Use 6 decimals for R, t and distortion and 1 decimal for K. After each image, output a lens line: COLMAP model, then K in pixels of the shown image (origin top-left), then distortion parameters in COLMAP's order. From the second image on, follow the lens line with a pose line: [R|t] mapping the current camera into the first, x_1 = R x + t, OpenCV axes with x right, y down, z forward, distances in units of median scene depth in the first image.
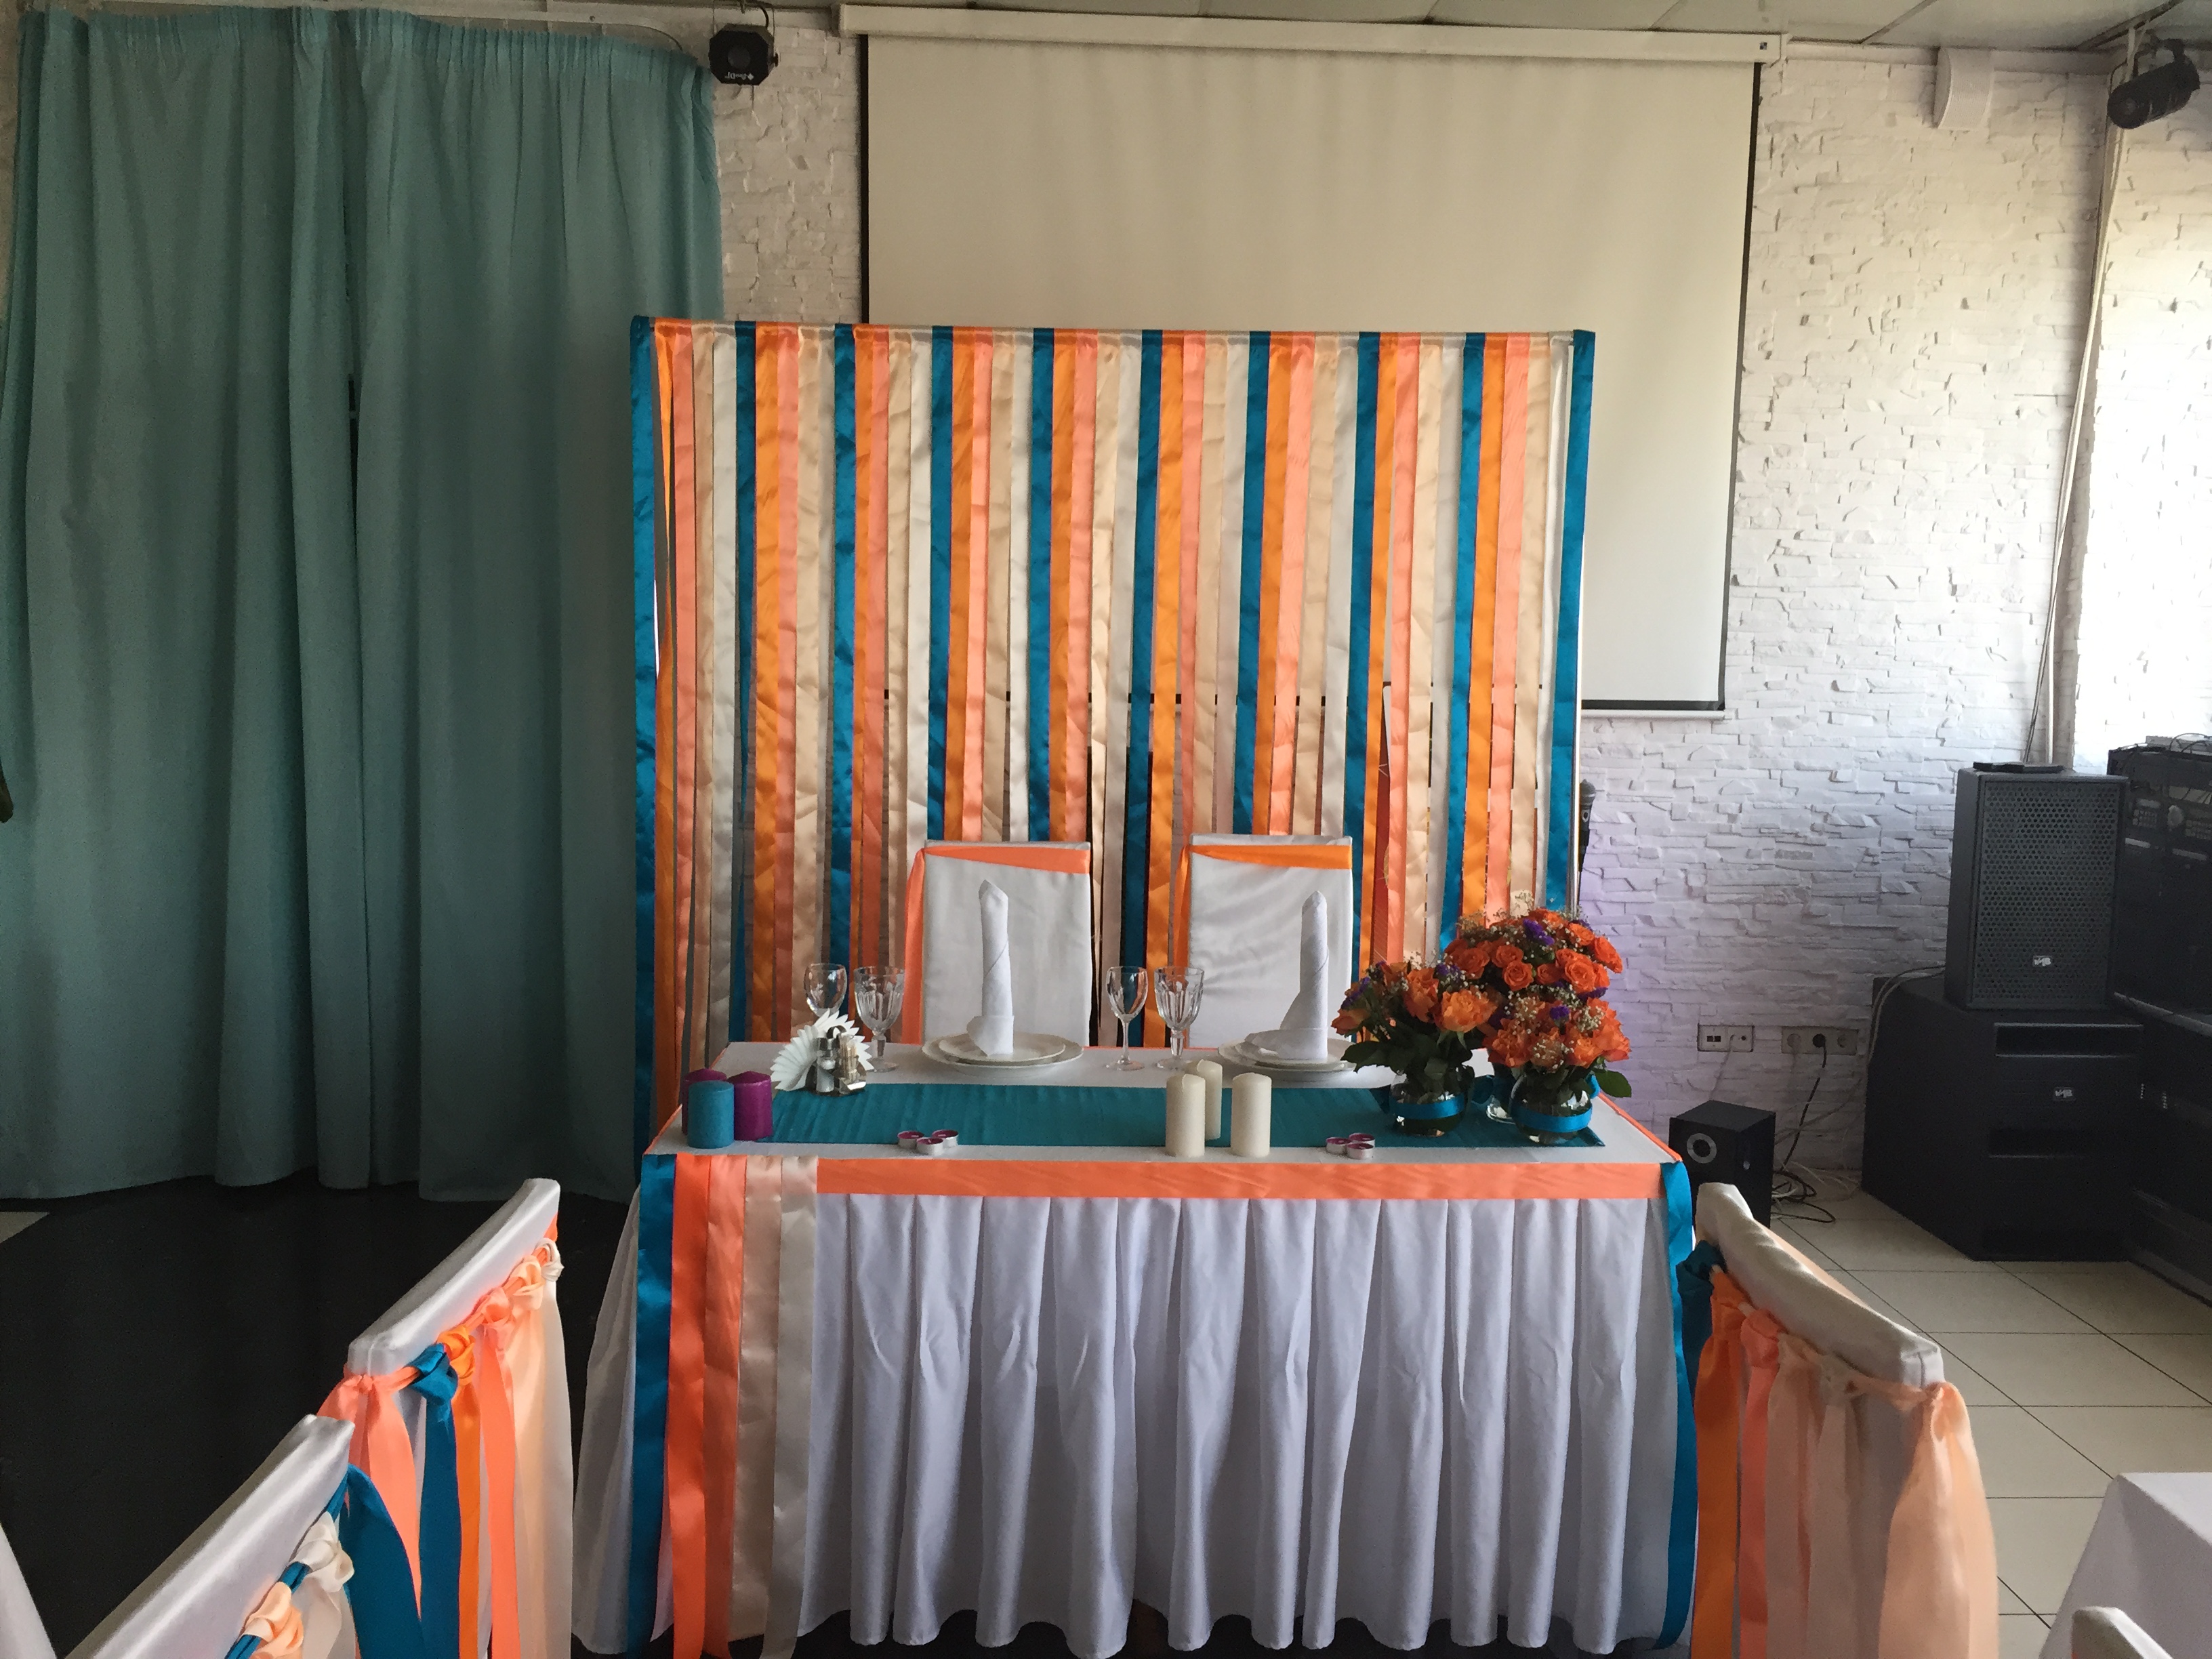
lens RADIAL K [[1907.2, 0, 1105.7], [0, 1907.2, 822.5], [0, 0, 1]] dist [0.055032, -0.046562]
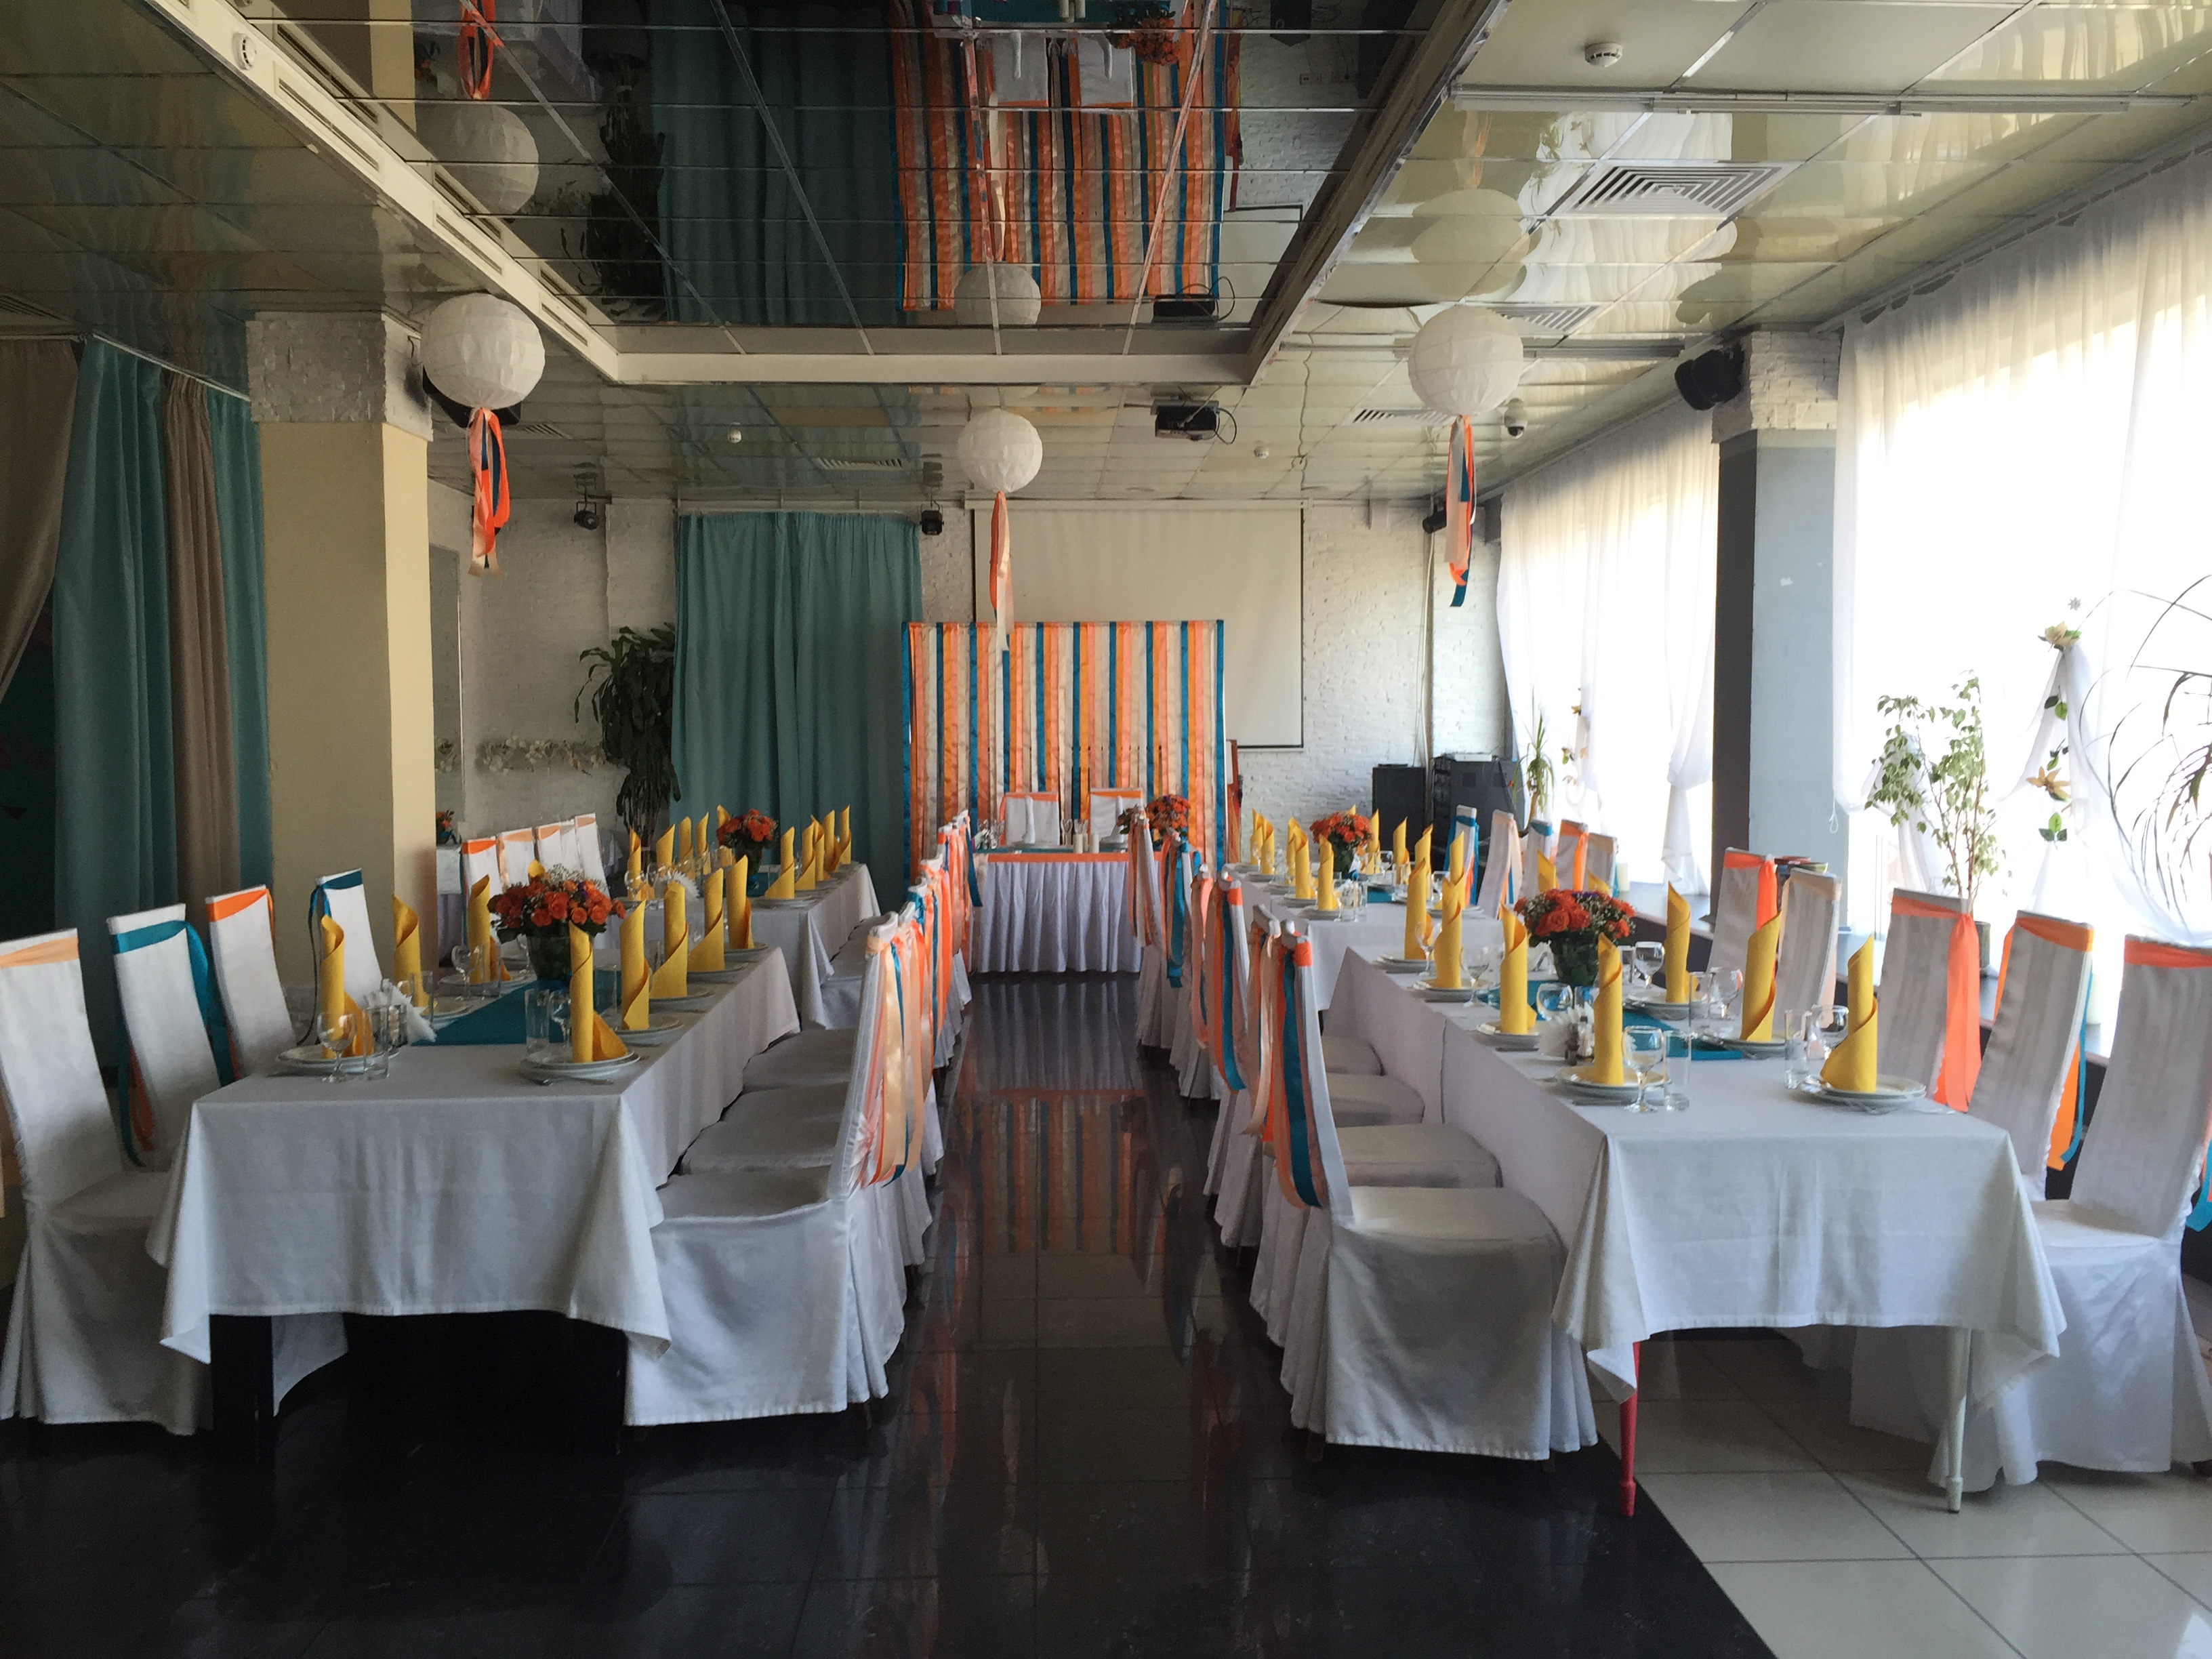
lens RADIAL K [[1907.2, 0, 1098.0], [0, 1907.2, 933.8], [0, 0, 1]] dist [0.055032, -0.046562]
pose [[0.999612, -0.022895, -0.015862, 0.091121], [0.023050, 0.999687, 0.009702, 0.192548], [0.015635, -0.010064, 0.999827, -1.911291]]
